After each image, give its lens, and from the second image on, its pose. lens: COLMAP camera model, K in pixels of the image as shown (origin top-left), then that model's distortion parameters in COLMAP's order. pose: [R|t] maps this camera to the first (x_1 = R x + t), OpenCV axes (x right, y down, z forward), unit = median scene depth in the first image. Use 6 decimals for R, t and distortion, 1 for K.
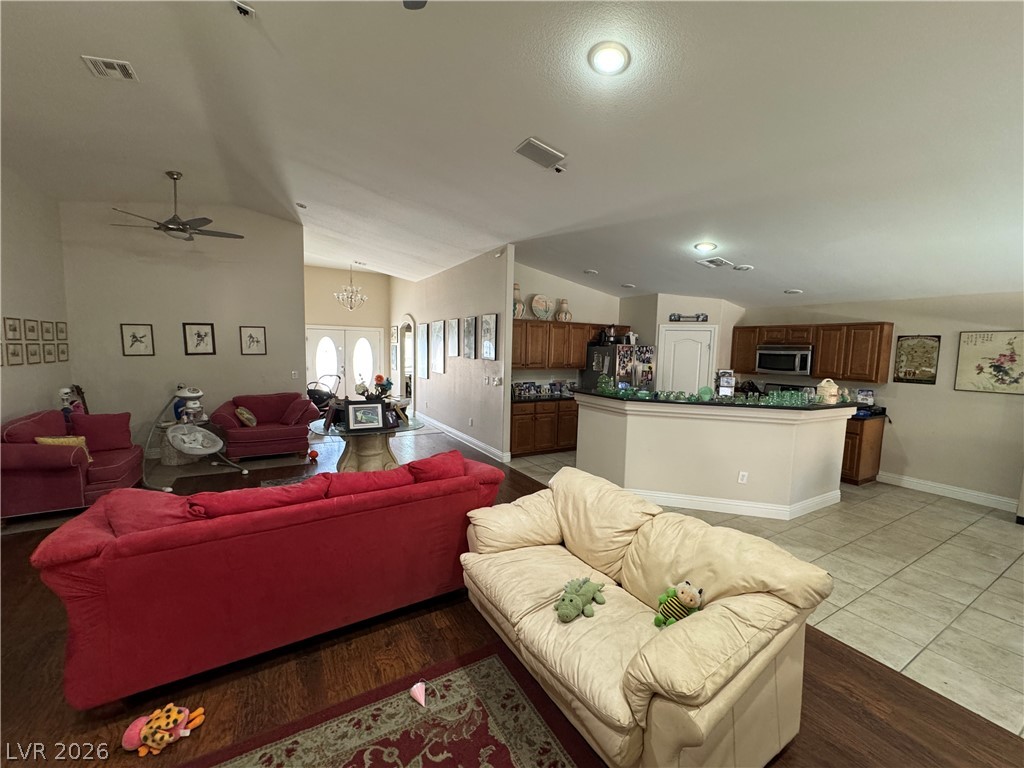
lens RADIAL K [[409.3, 0, 510.7], [0, 409.3, 384.0], [0, 0, 1]] dist [-0.003356, 0.000643]
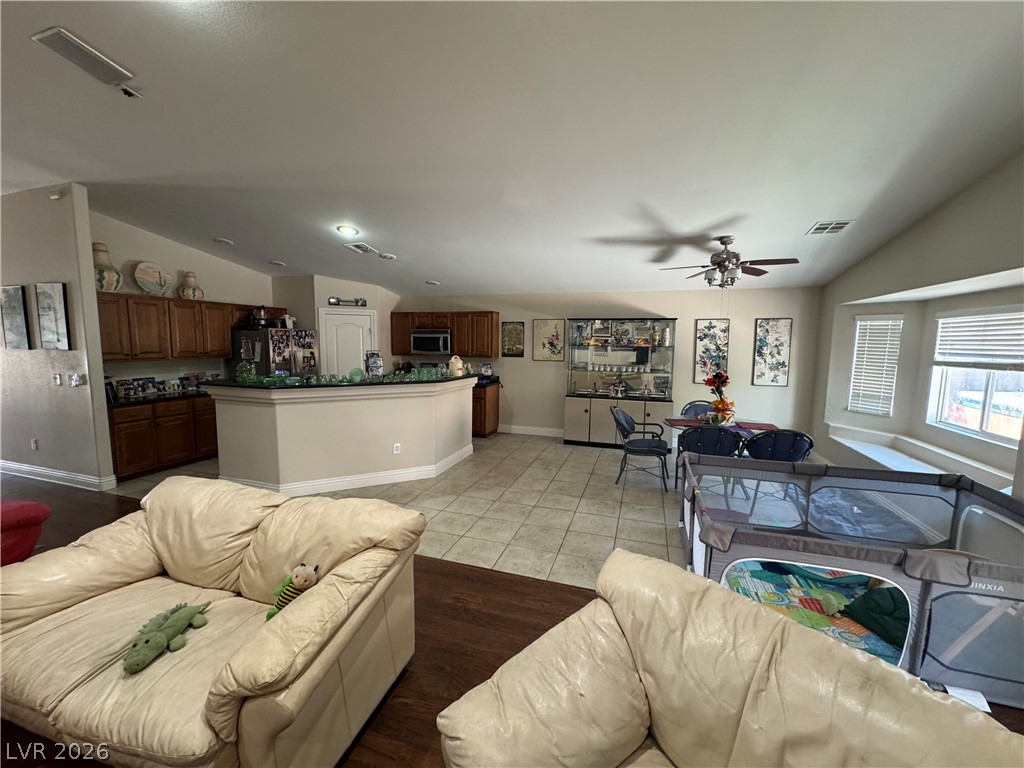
lens RADIAL K [[409.3, 0, 510.7], [0, 409.3, 384.0], [0, 0, 1]] dist [-0.003356, 0.000643]
pose [[0.745281, -0.085960, 0.661186, 0.059537], [0.065422, 0.996297, 0.055784, 0.010278], [-0.663533, 0.001682, 0.748145, -0.019256]]
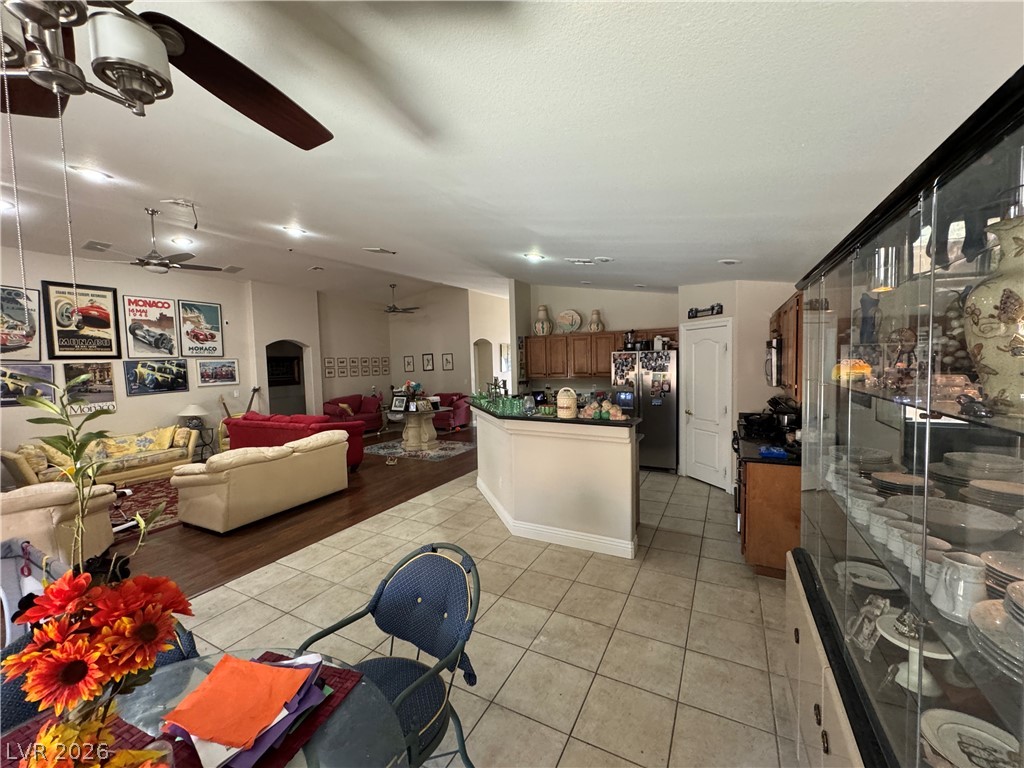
lens RADIAL K [[409.3, 0, 510.7], [0, 409.3, 384.0], [0, 0, 1]] dist [-0.003356, 0.000643]
pose [[0.526834, 0.010956, -0.849898, 1.041134], [-0.037517, 0.999242, -0.010374, -0.005039], [0.849140, 0.037351, 0.526846, 0.338961]]
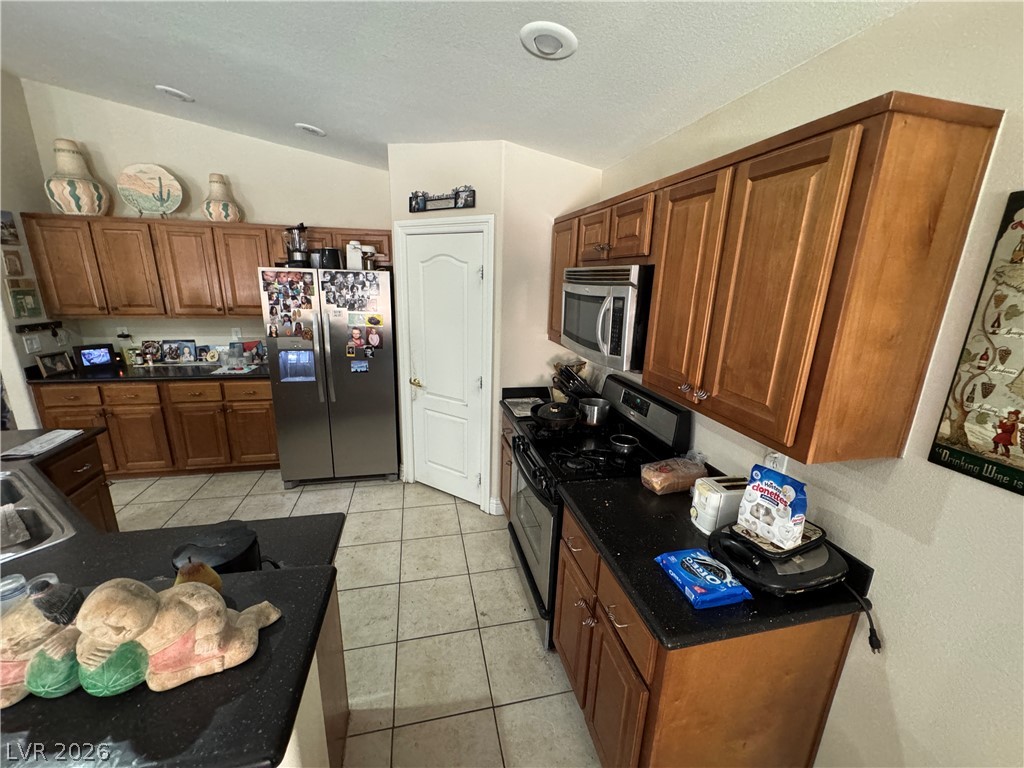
lens RADIAL K [[409.3, 0, 510.7], [0, 409.3, 384.0], [0, 0, 1]] dist [-0.003356, 0.000643]
pose [[0.955890, 0.077780, -0.283239, 0.733438], [-0.031615, 0.985945, 0.164055, -0.058281], [0.292018, -0.147864, 0.944914, 0.704826]]
